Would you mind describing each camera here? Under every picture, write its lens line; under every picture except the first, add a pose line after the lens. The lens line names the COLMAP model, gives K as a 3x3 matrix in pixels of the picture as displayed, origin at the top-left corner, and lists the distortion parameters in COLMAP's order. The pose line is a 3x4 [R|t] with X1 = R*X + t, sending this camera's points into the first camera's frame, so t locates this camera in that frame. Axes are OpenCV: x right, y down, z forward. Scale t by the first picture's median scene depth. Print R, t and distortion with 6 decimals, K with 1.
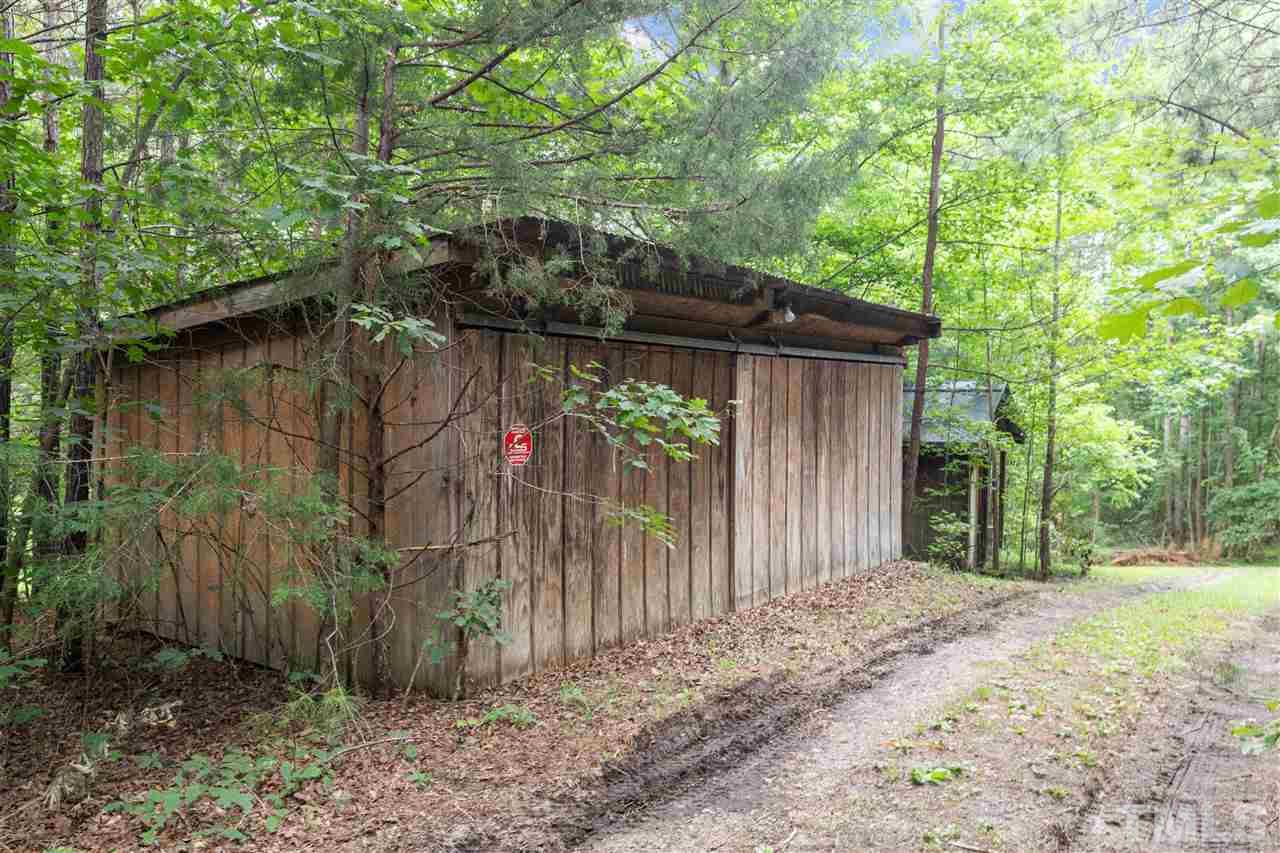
lens RADIAL K [[959.4, 0, 639.8], [0, 959.4, 422.8], [0, 0, 1]] dist [0.000291, 0.000017]
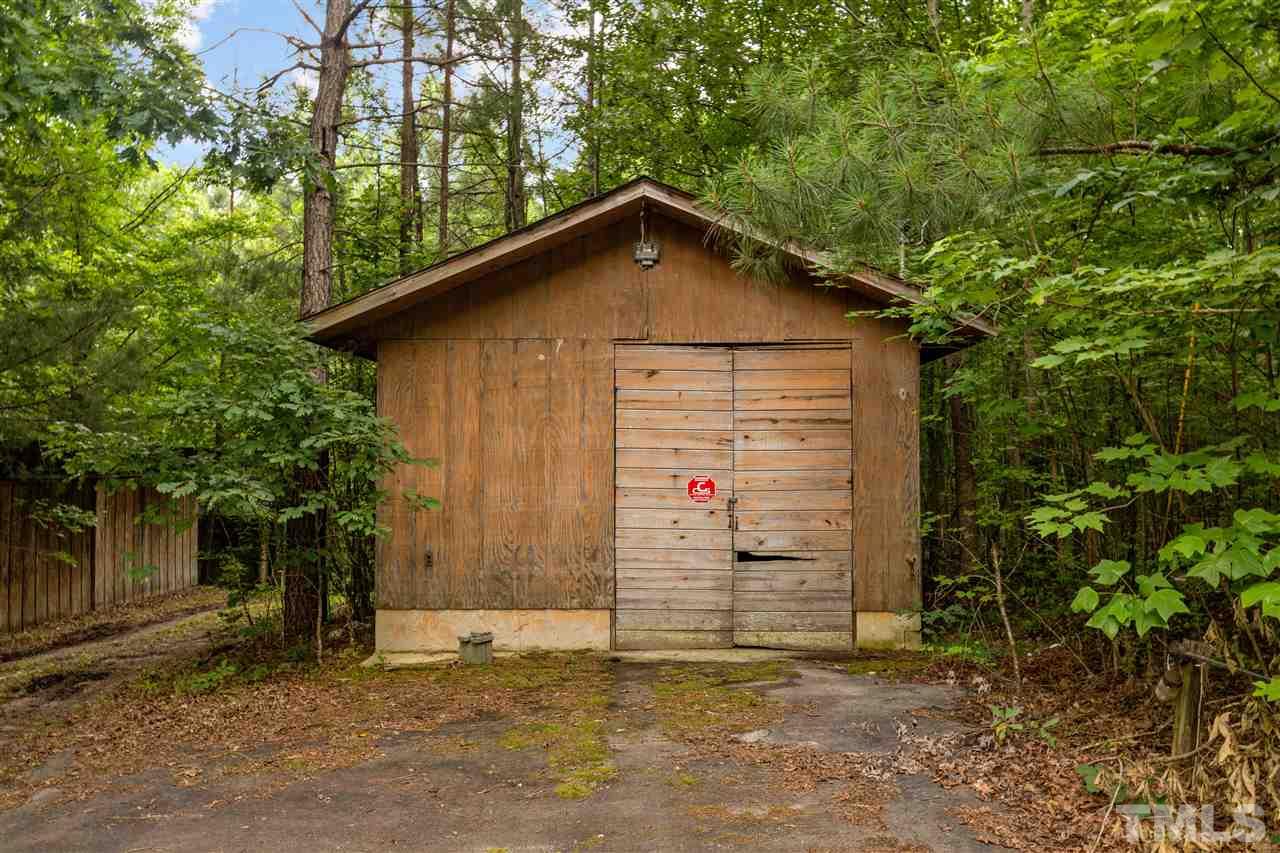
lens RADIAL K [[1014.8, 0, 639.7], [0, 1014.8, 430.9], [0, 0, 1]] dist [-0.002961, -0.000847]
pose [[0.815240, 0.008214, 0.579065, -0.200286], [0.023295, 0.998625, -0.046962, -0.046847], [-0.578654, 0.051774, 0.813928, -1.378937]]
